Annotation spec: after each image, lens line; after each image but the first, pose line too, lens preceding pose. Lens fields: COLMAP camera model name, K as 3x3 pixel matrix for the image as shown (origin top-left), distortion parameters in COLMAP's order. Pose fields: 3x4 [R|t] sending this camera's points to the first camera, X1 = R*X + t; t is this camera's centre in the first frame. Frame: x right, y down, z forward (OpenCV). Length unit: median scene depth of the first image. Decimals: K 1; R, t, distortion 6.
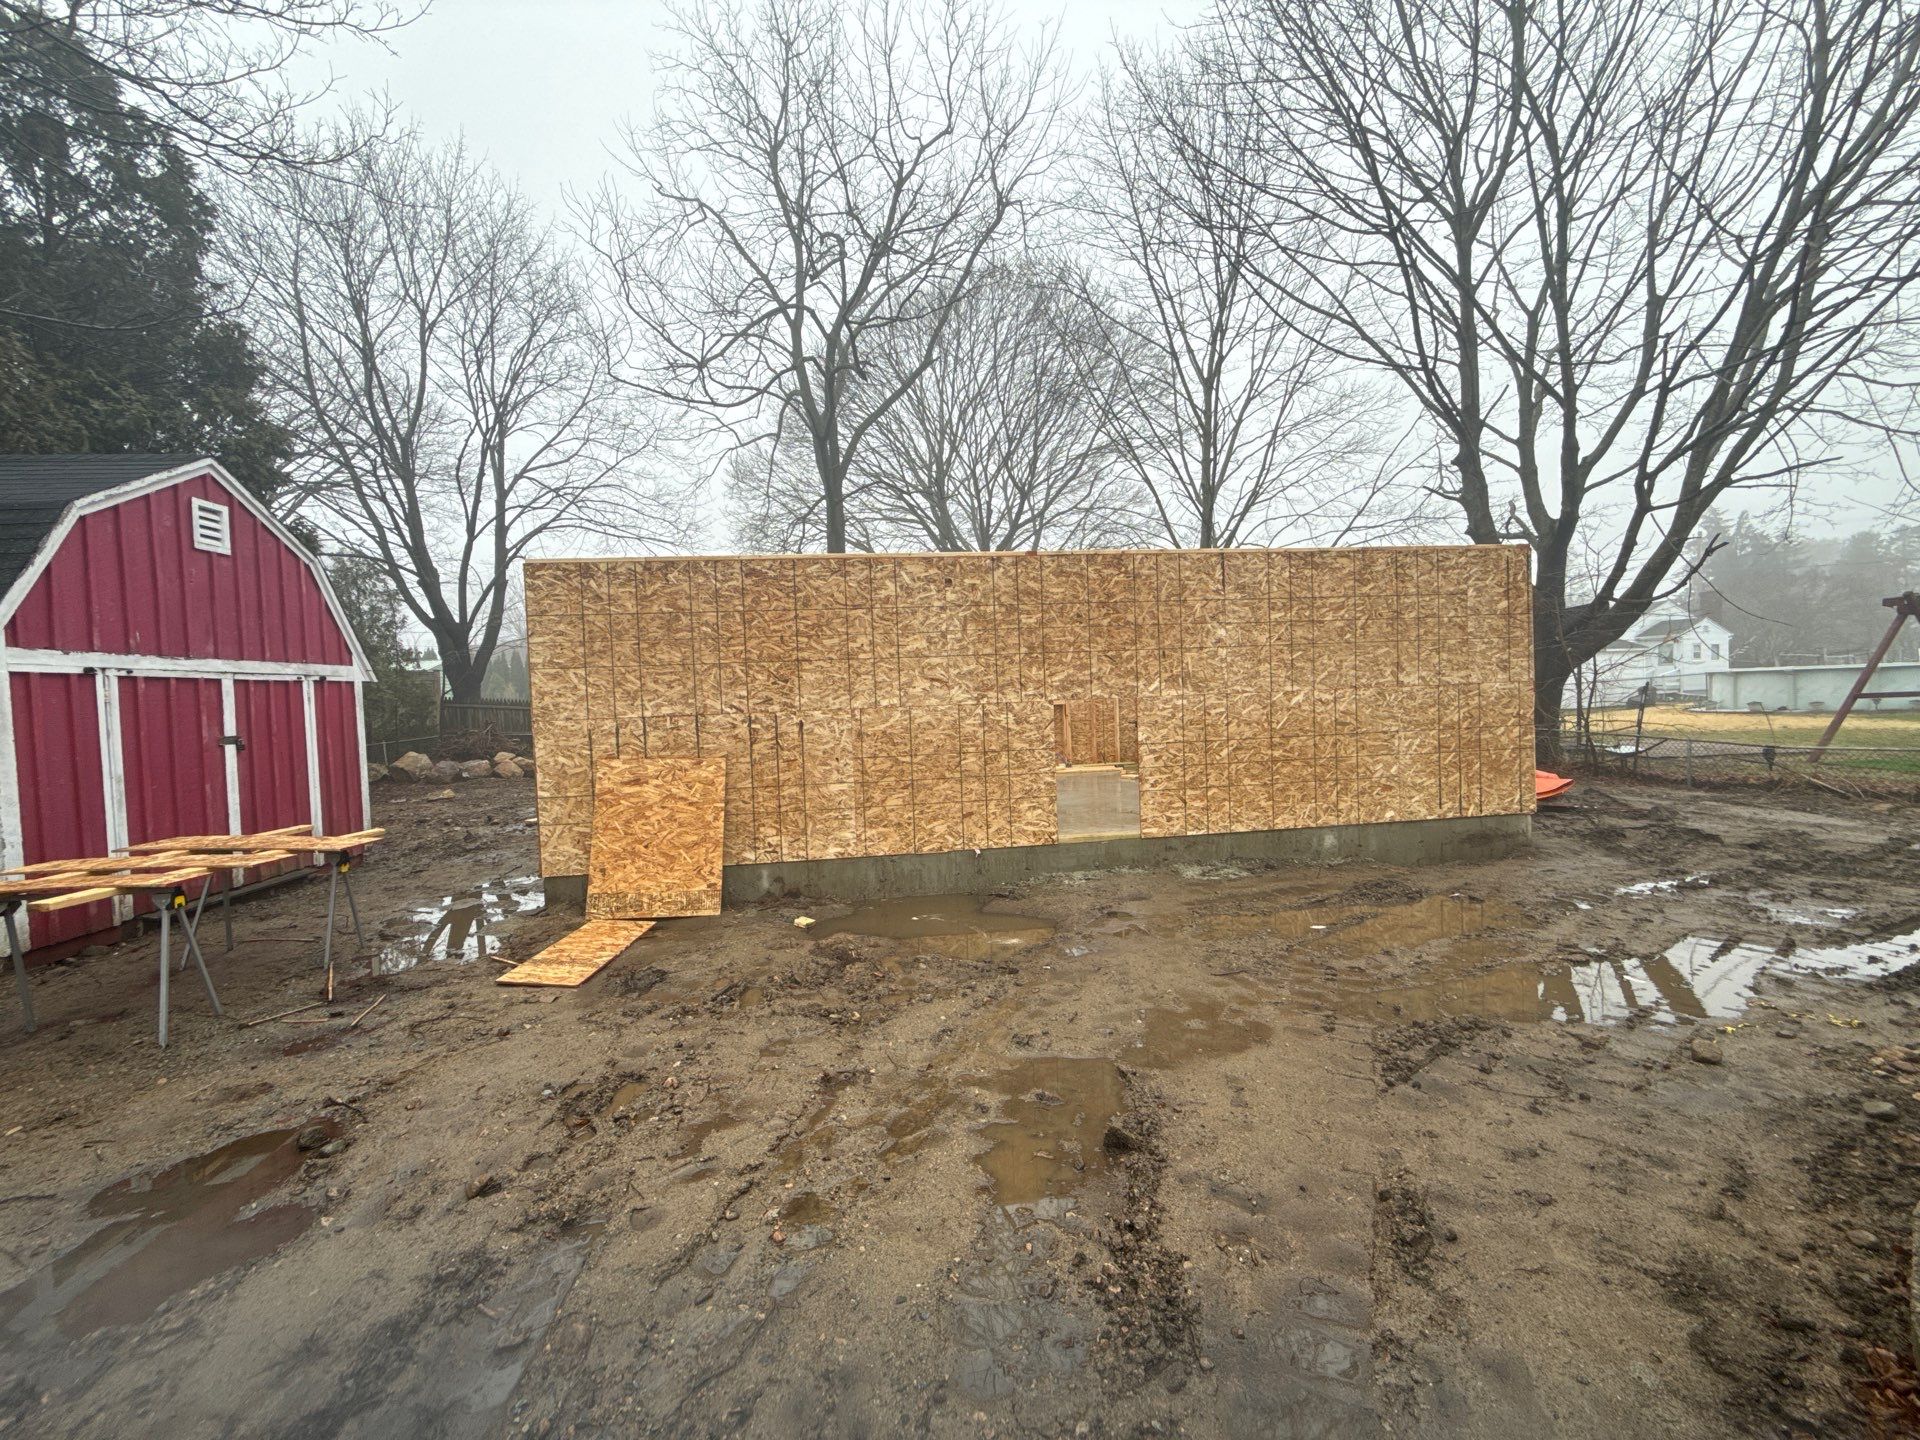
lens RADIAL K [[762.1, 0, 955.1], [0, 762.1, 721.3], [0, 0, 1]] dist [-0.018011, -0.000016]
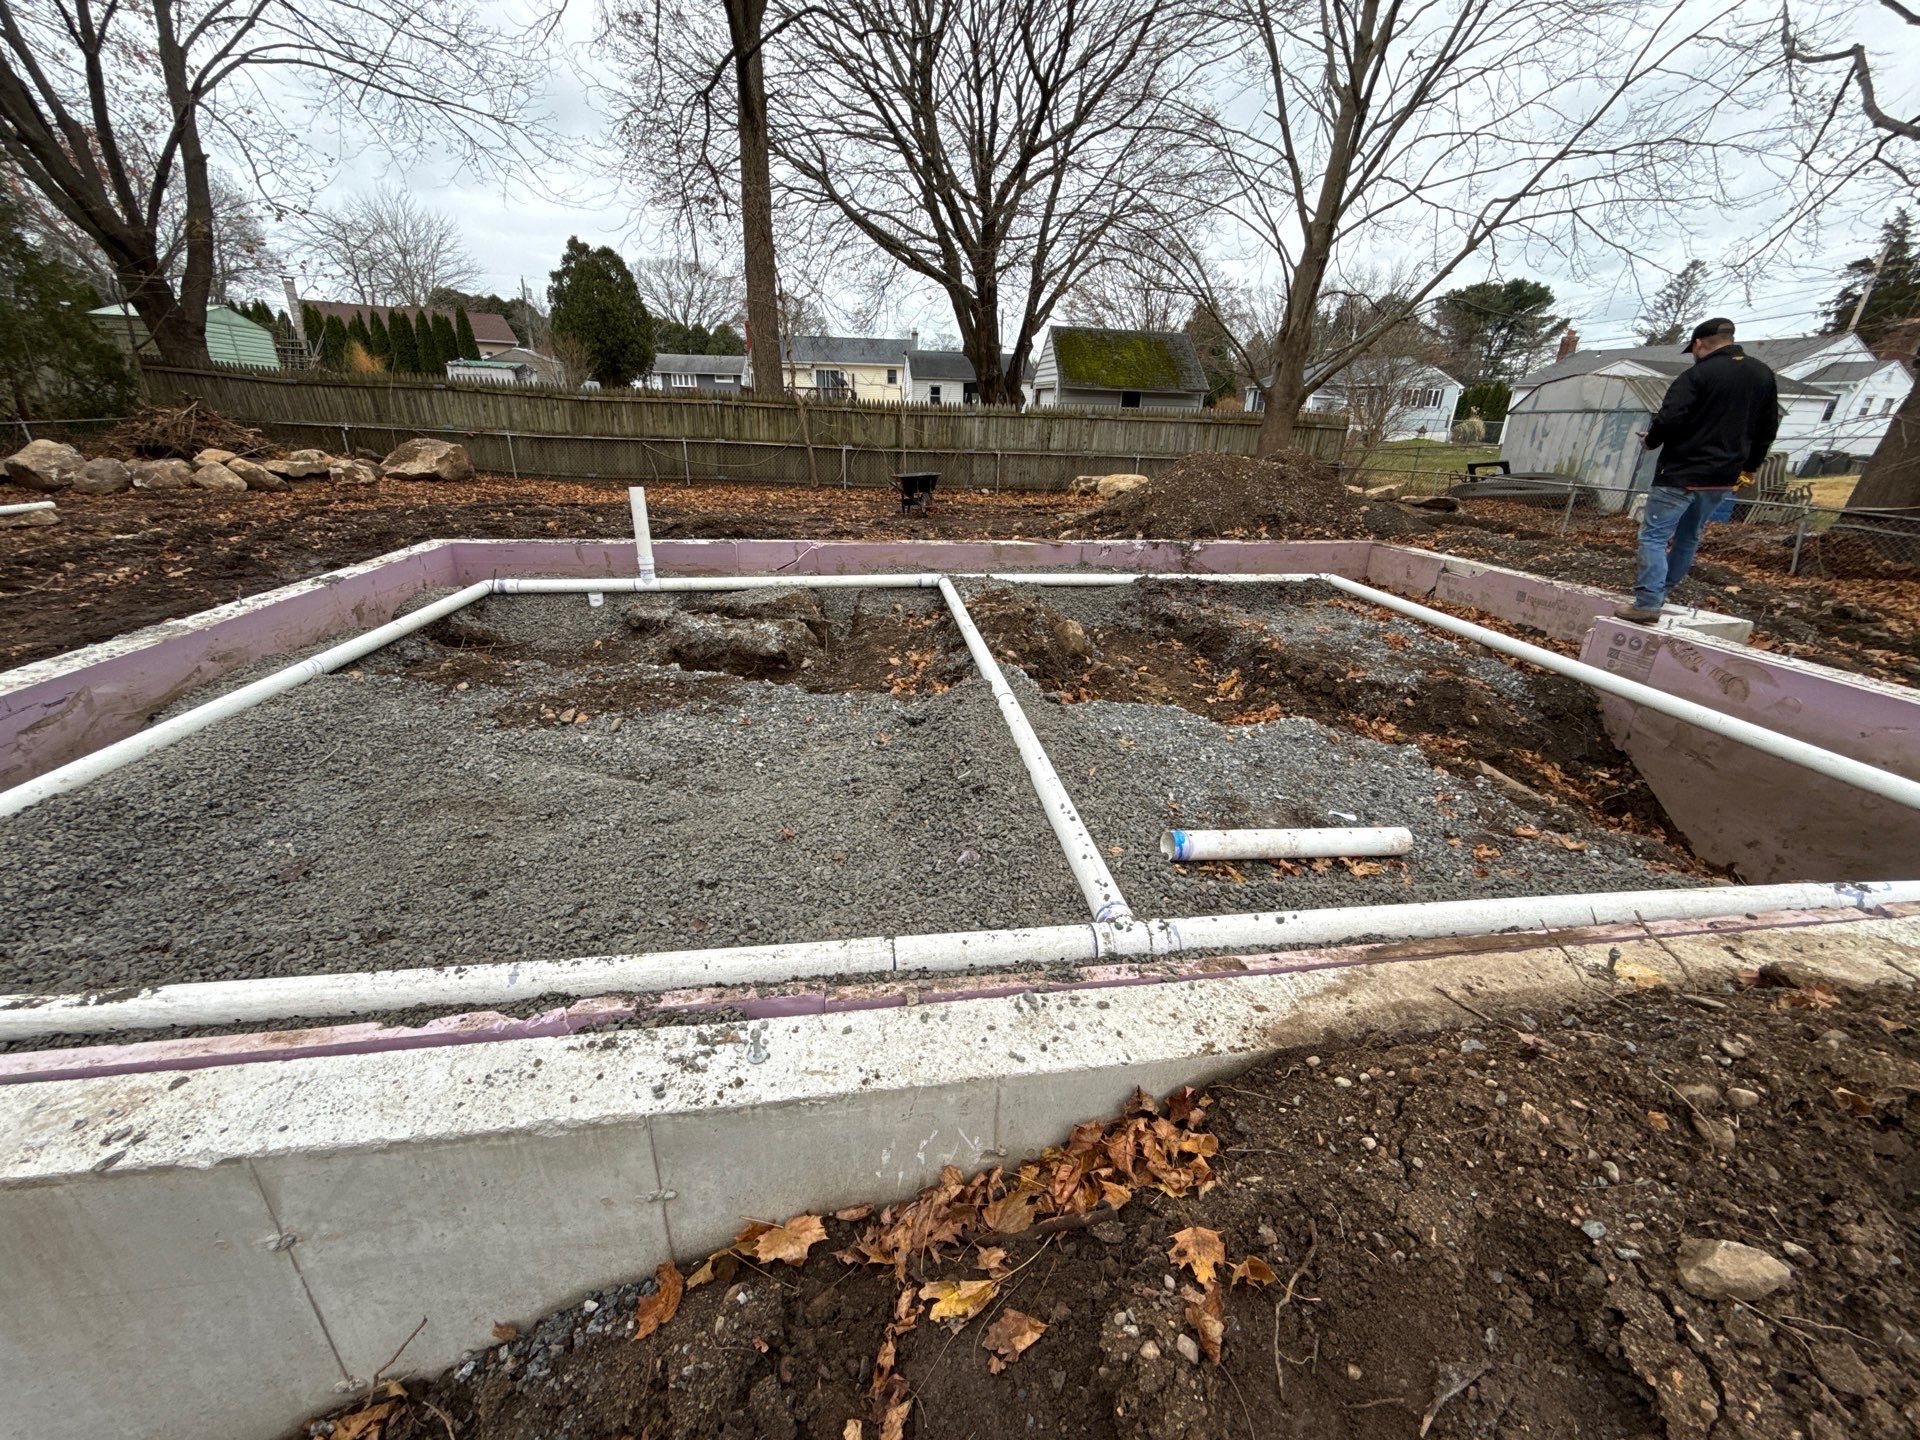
lens RADIAL K [[781.6, 0, 960.0], [0, 781.6, 720.0], [0, 0, 1]] dist [-0.004801, -0.000275]
pose [[0.998118, 0.047031, 0.039341, 0.011702], [-0.057479, 0.941081, 0.333262, 0.000390], [-0.021349, -0.334896, 0.942013, 0.152083]]
